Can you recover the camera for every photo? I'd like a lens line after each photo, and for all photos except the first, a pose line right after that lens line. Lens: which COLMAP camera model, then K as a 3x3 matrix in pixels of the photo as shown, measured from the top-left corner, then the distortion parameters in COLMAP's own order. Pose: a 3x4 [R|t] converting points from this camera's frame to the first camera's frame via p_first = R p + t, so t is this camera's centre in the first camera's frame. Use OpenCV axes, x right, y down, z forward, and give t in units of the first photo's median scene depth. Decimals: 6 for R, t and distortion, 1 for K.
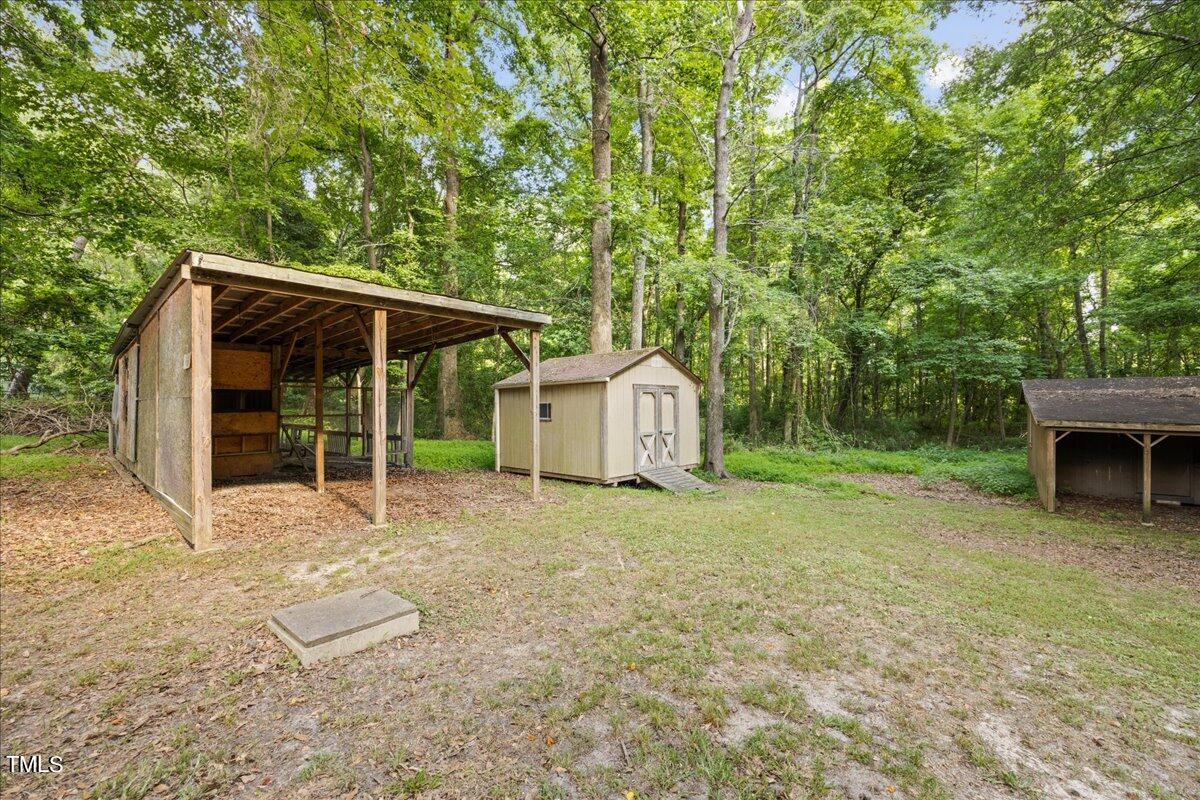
lens RADIAL K [[483.1, 0, 600.0], [0, 483.1, 400.0], [0, 0, 1]] dist [-0.004894, -0.000054]
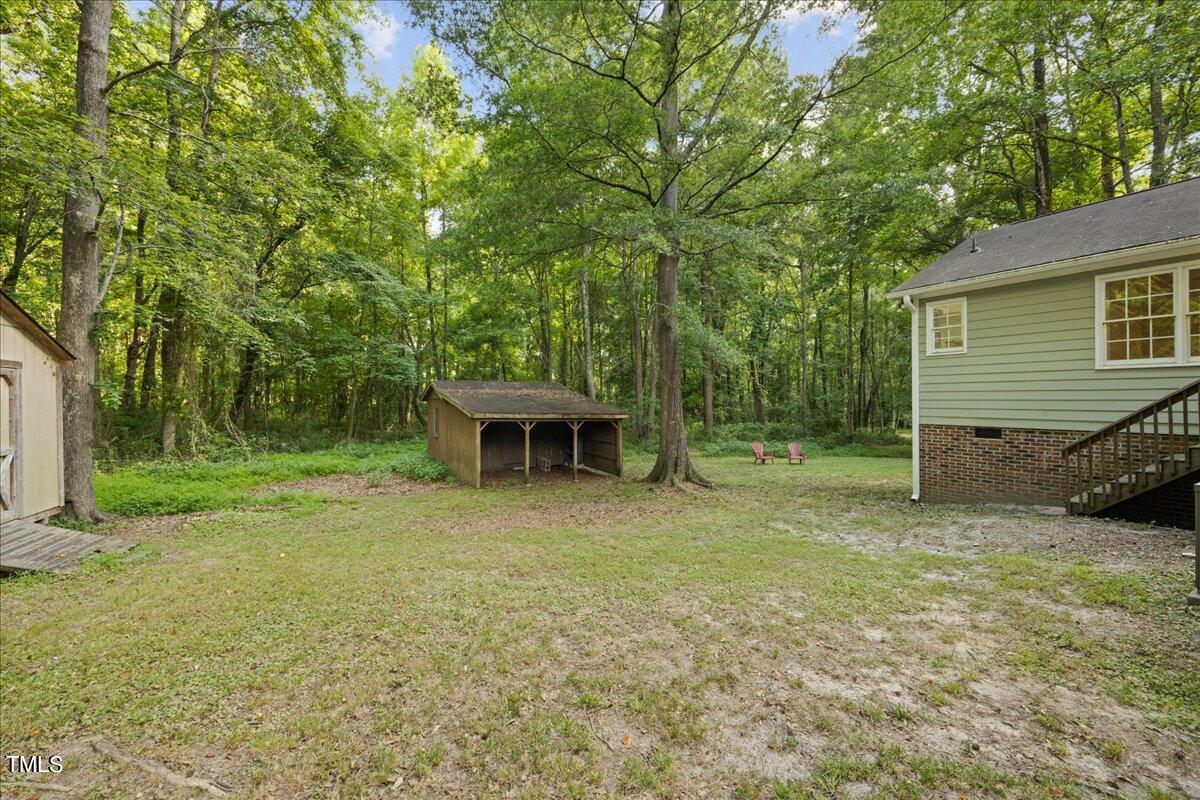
lens RADIAL K [[483.1, 0, 600.0], [0, 483.1, 400.0], [0, 0, 1]] dist [-0.004894, -0.000054]
pose [[0.356685, 0.003461, 0.934218, -0.108353], [-0.005275, 0.999985, -0.001691, 0.009630], [-0.934210, -0.004325, 0.356697, 0.282416]]
